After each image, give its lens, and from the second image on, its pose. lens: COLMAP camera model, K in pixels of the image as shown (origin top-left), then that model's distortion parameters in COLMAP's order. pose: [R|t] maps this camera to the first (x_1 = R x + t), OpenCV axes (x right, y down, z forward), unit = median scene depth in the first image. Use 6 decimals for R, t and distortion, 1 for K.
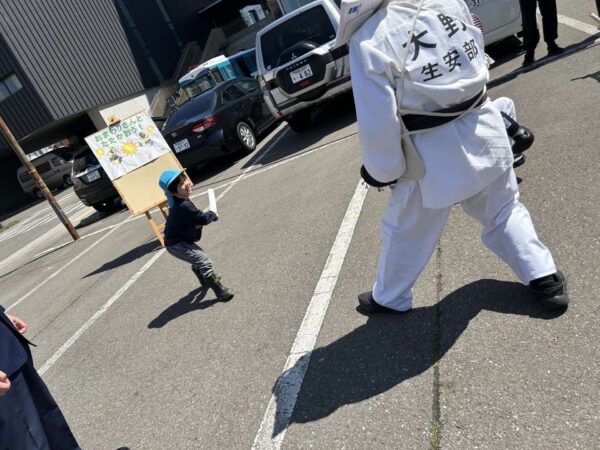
lens RADIAL K [[436.3, 0, 308.2], [0, 436.3, 224.6], [0, 0, 1]] dist [0.029756, -0.054184]
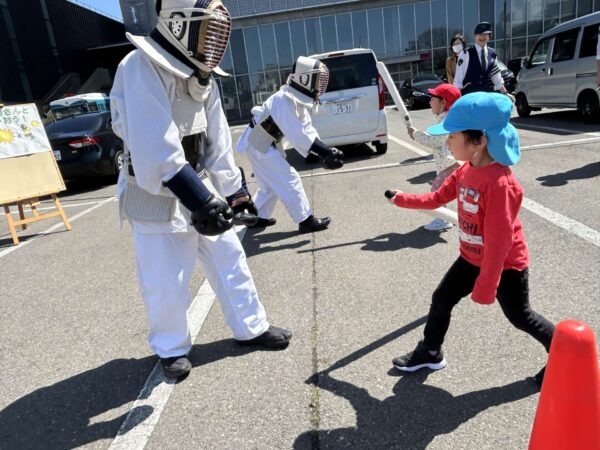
lens RADIAL K [[416.9, 0, 292.4], [0, 416.9, 234.3], [0, 0, 1]] dist [-0.029548, 0.008142]
pose [[0.923234, 0.218376, 0.316149, -0.062726], [-0.166950, 0.969054, -0.181828, 0.082981], [-0.346072, 0.115089, 0.931122, -0.018652]]
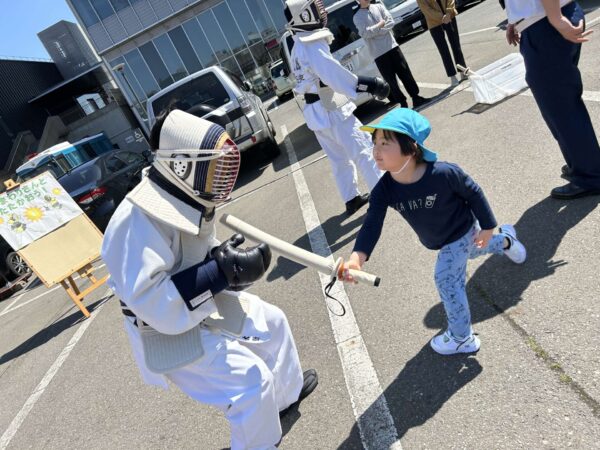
lens RADIAL K [[436.3, 0, 286.8], [0, 436.3, 250.8], [0, 0, 1]] dist [0.029756, -0.054184]
pose [[0.940952, -0.117753, 0.317401, -0.197839], [0.161776, 0.979983, -0.116028, 0.079567], [-0.297385, 0.160524, 0.941166, 0.018095]]
